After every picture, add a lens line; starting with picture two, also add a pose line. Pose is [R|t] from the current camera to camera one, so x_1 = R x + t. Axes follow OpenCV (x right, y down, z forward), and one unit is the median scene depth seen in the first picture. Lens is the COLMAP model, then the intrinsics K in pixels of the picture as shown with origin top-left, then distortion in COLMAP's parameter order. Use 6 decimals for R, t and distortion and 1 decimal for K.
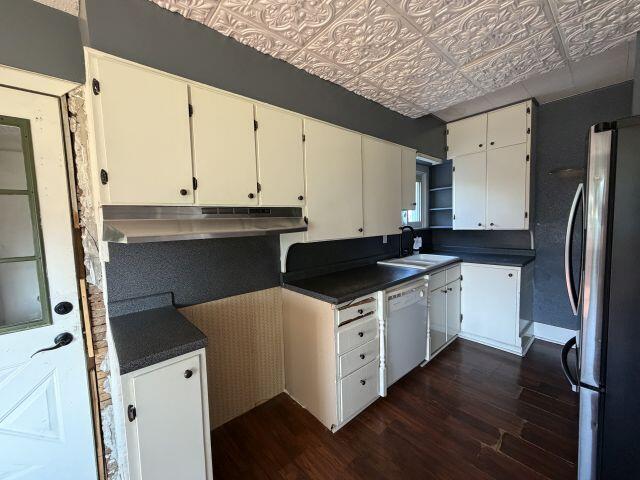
lens RADIAL K [[255.1, 0, 320.0], [0, 255.1, 240.0], [0, 0, 1]] dist [0.000797, 0.000250]
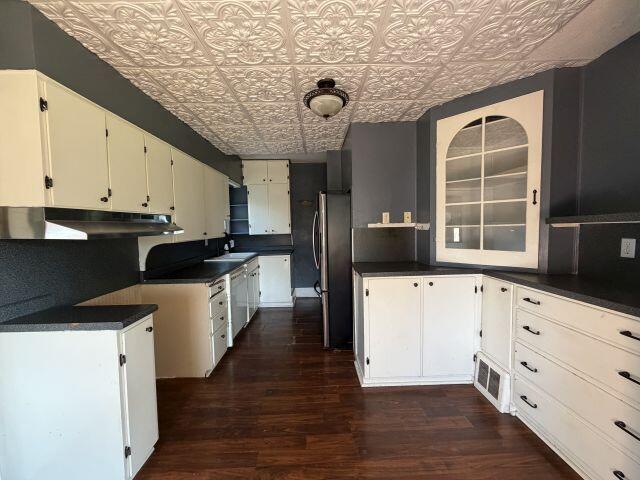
lens RADIAL K [[255.1, 0, 320.0], [0, 255.1, 240.0], [0, 0, 1]] dist [0.000797, 0.000250]
pose [[0.644313, -0.026188, 0.764314, -0.542745], [0.057743, 0.998227, -0.014474, 0.055682], [-0.762579, 0.053460, 0.644682, -0.374525]]
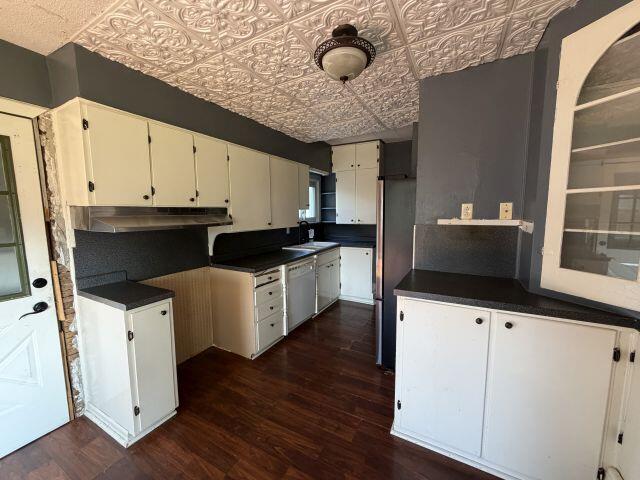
lens RADIAL K [[255.1, 0, 320.0], [0, 255.1, 240.0], [0, 0, 1]] dist [0.000797, 0.000250]
pose [[0.937436, -0.014423, 0.347858, -0.079149], [0.004442, 0.999556, 0.029476, 0.010903], [-0.348129, -0.026086, 0.937084, -0.470501]]
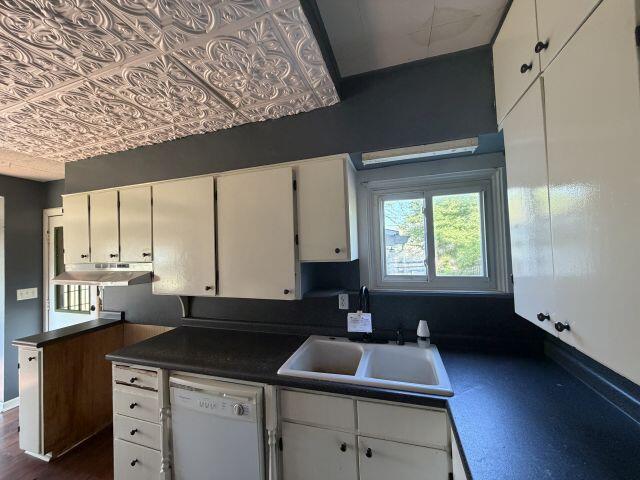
lens RADIAL K [[255.1, 0, 320.0], [0, 255.1, 240.0], [0, 0, 1]] dist [0.000797, 0.000250]
pose [[0.515651, -0.010662, -0.856732, 1.206522], [-0.045517, 0.998170, -0.039817, -0.202856], [0.855589, 0.059527, 0.514222, 0.993954]]
